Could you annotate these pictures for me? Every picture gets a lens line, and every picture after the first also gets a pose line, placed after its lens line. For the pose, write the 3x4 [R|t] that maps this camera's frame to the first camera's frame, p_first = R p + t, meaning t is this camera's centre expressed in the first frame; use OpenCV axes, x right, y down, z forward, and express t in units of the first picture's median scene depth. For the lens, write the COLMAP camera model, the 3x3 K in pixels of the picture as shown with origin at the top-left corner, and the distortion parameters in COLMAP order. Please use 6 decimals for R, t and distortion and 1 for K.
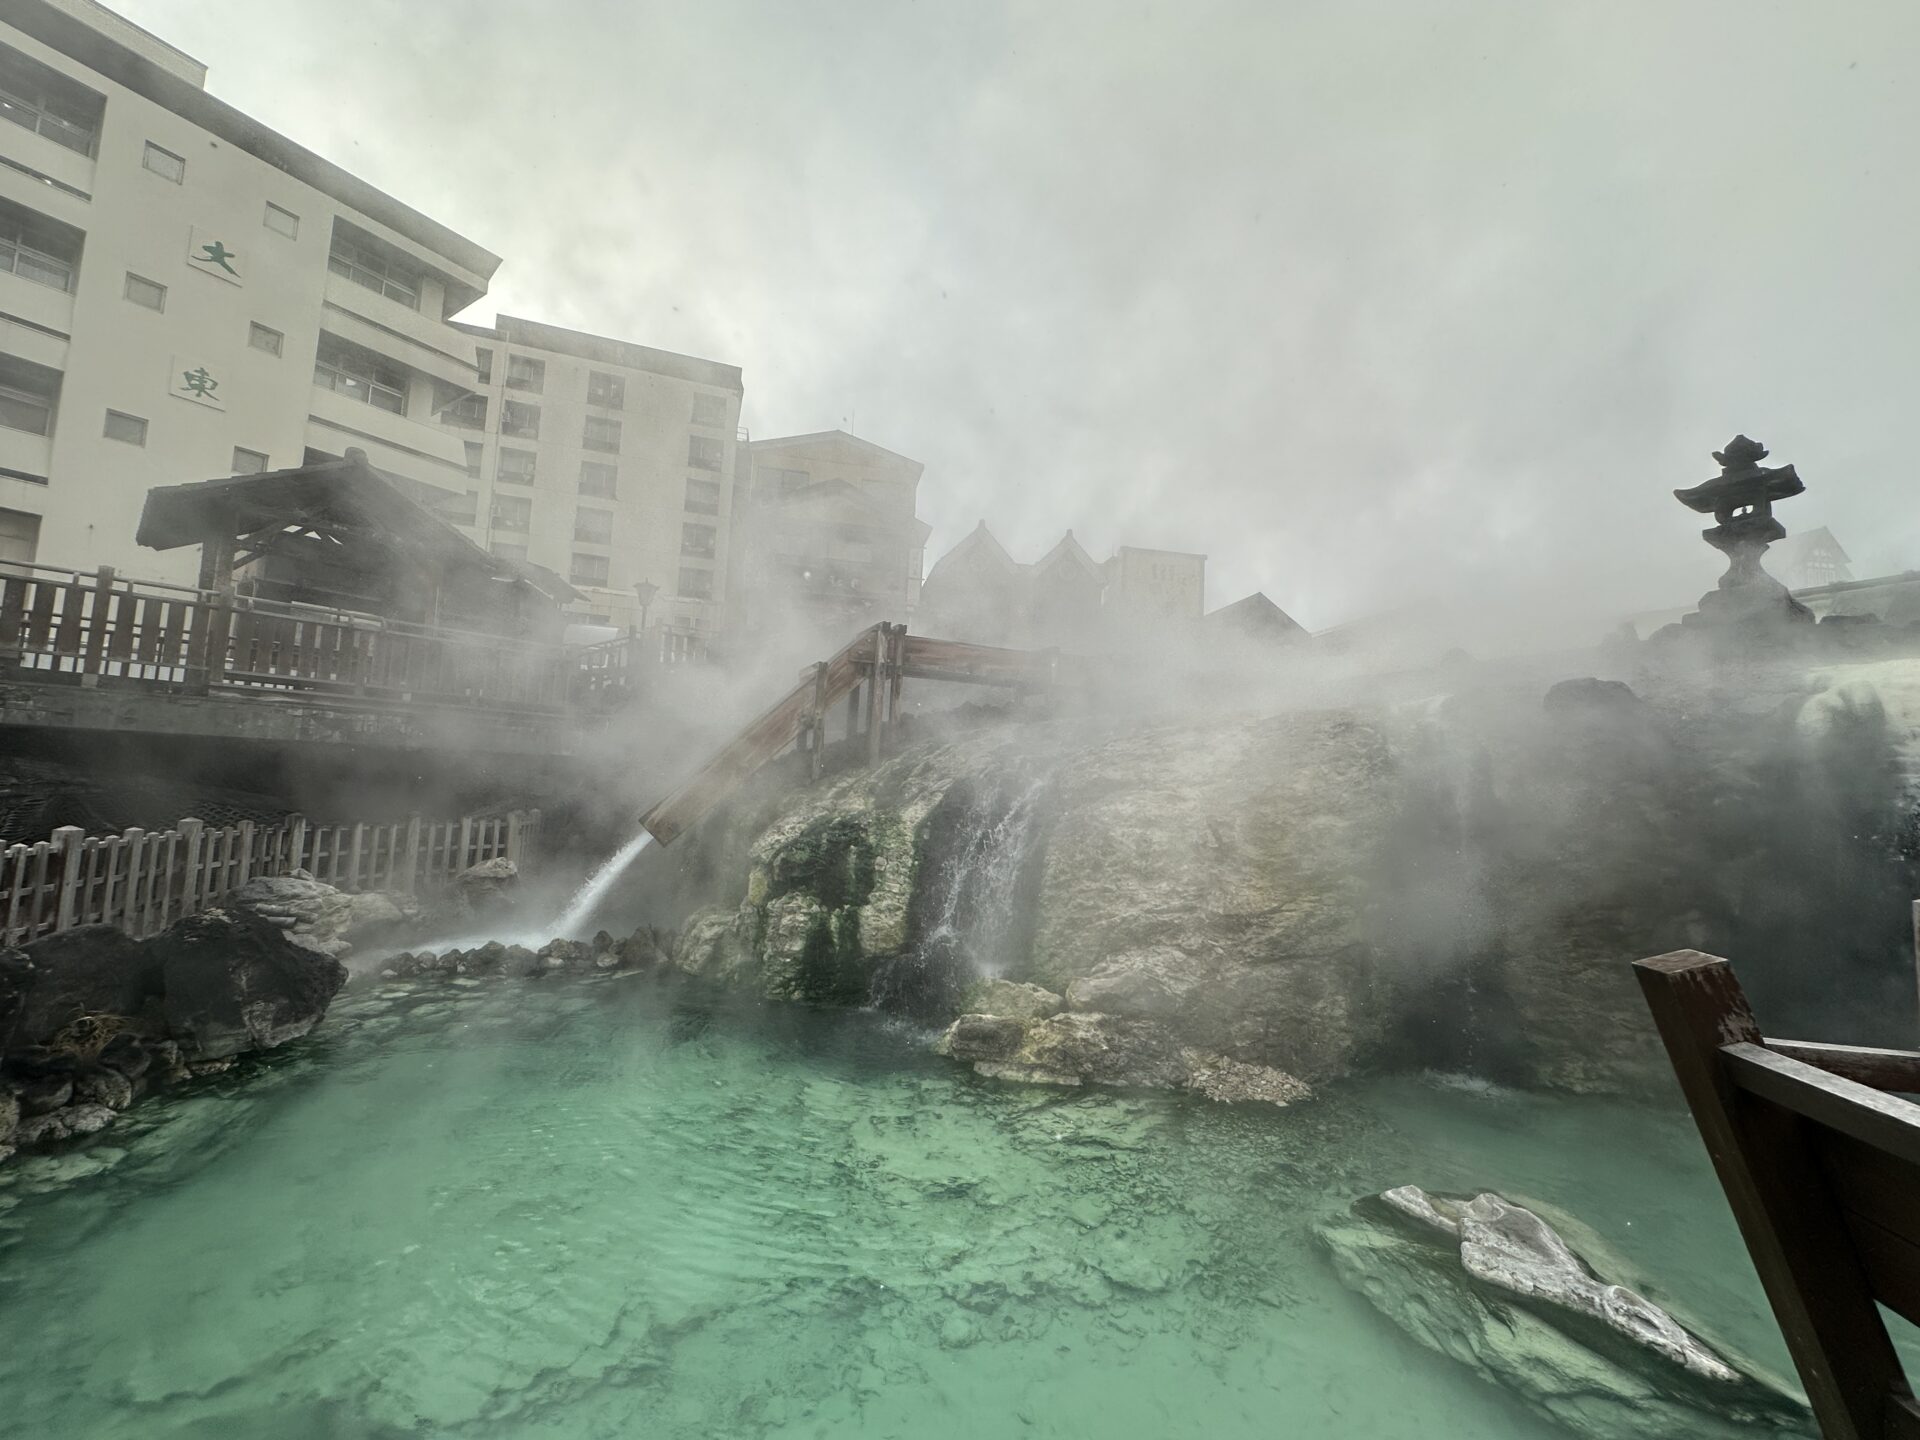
lens RADIAL K [[769.6, 0, 958.6], [0, 769.6, 721.2], [0, 0, 1]] dist [-0.002787, 0.000542]
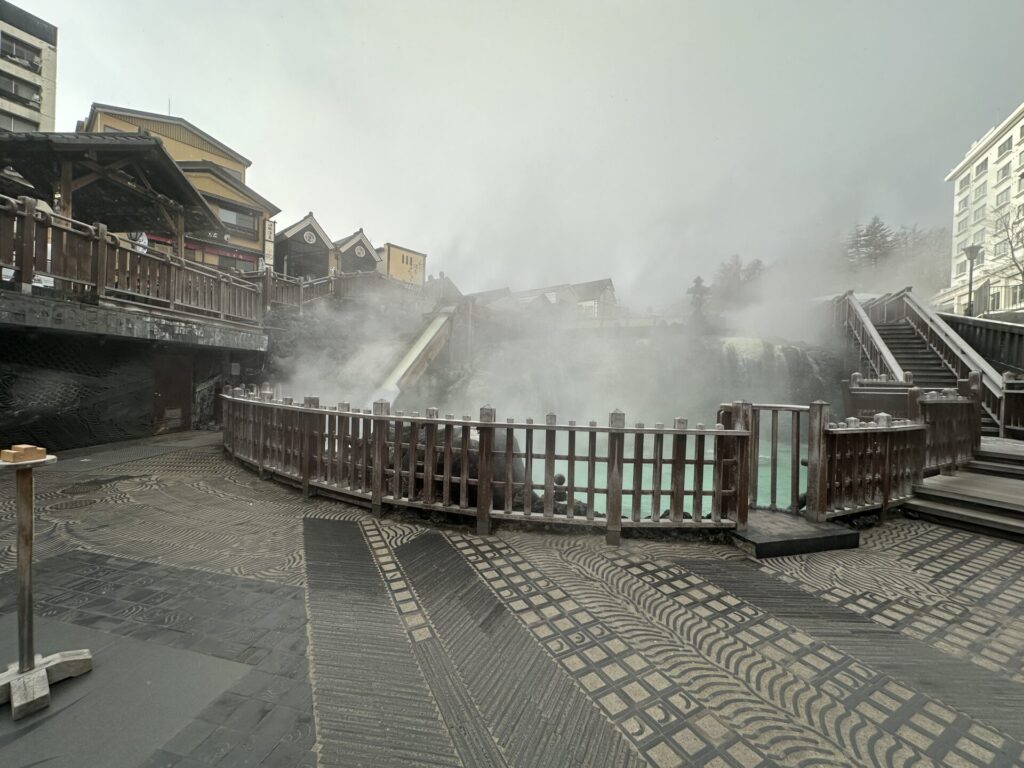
lens RADIAL K [[410.4, 0, 515.8], [0, 410.4, 385.0], [0, 0, 1]] dist [-0.002787, 0.000542]
pose [[0.772209, -0.034672, 0.634422, -0.850343], [-0.044236, 0.993153, 0.108120, -0.002796], [-0.633827, -0.111556, 0.765388, -0.062093]]
